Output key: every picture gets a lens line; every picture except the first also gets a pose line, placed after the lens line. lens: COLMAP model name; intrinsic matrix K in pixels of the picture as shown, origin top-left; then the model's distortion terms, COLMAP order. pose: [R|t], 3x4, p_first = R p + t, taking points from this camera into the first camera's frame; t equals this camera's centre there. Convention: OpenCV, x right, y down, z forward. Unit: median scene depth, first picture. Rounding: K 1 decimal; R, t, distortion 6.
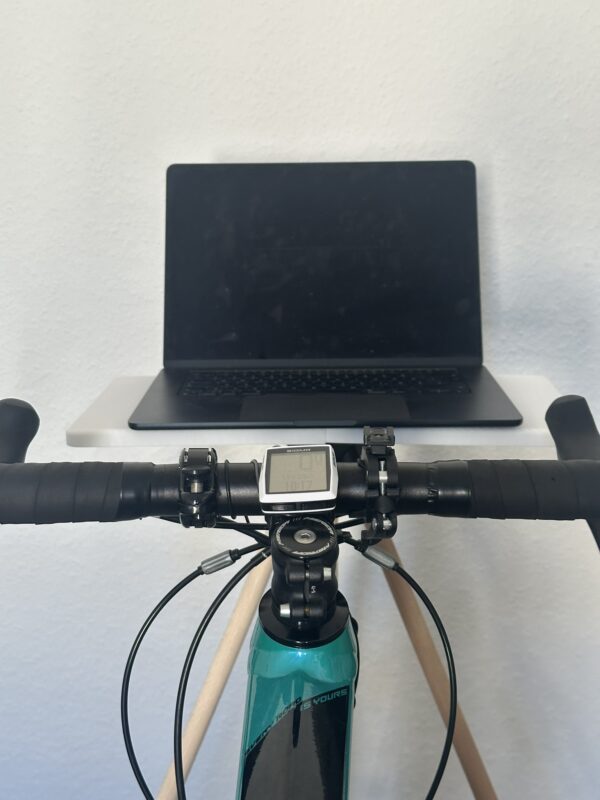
lens RADIAL K [[1161.3, 0, 300.0], [0, 1161.3, 400.0], [0, 0, 1]] dist [0.031630, 0.020431]
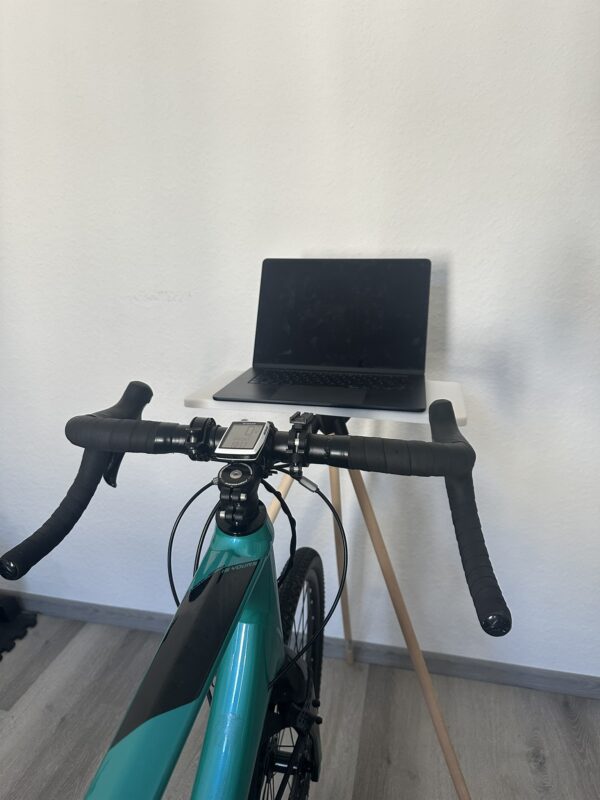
lens RADIAL K [[581.5, 0, 300.0], [0, 581.5, 400.0], [0, 0, 1]] dist [0.047352, -0.067091]
pose [[0.982689, 0.062469, -0.174415, 0.205083], [-0.055903, 0.997539, 0.042309, -0.029957], [0.176629, -0.031826, 0.983763, 0.135004]]
